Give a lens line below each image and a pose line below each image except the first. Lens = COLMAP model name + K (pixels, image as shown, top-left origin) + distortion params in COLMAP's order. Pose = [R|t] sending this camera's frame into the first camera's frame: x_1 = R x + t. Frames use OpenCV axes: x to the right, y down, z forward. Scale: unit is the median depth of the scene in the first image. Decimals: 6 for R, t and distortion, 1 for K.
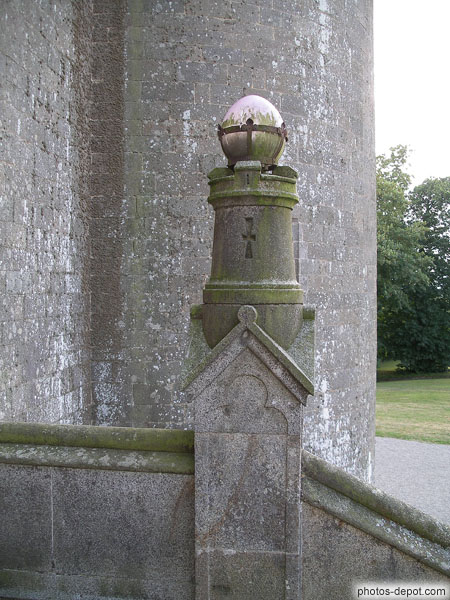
lens RADIAL K [[638.2, 0, 225.0], [0, 638.2, 300.0], [0, 0, 1]] dist [-0.182938, 0.242686]
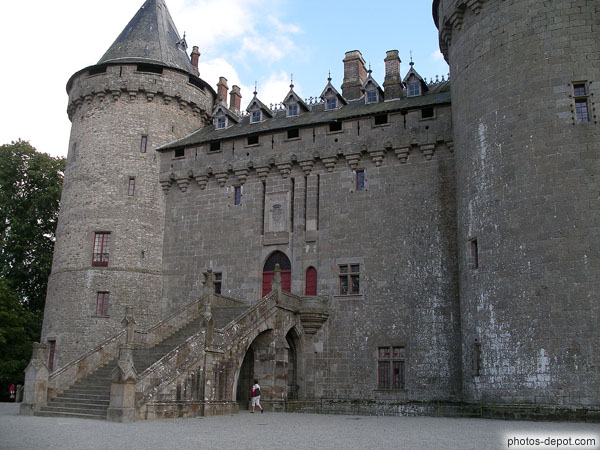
lens RADIAL K [[638.2, 0, 300.0], [0, 638.2, 225.0], [0, 0, 1]] dist [-0.182938, 0.242686]
pose [[-0.281358, -0.250512, -0.926327, 2.361051], [-0.038849, 0.967505, -0.249849, 0.419162], [0.958816, -0.034310, -0.281947, 0.990925]]
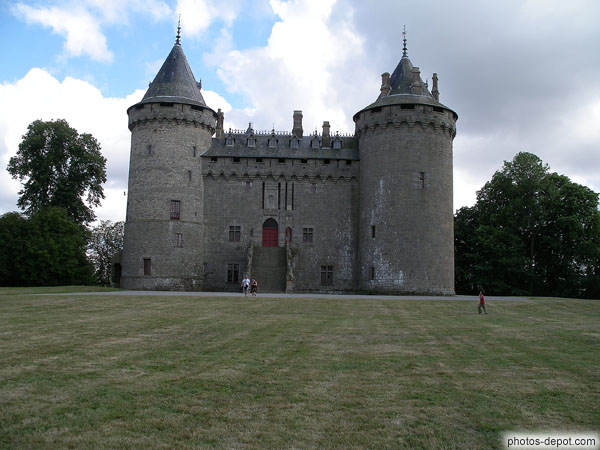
lens RADIAL K [[638.2, 0, 300.0], [0, 638.2, 225.0], [0, 0, 1]] dist [-0.182938, 0.242686]
pose [[0.175385, -0.110919, -0.978232, 5.547802], [-0.037406, 0.992165, -0.119205, 0.577057], [0.983789, 0.057499, 0.169862, -0.665574]]
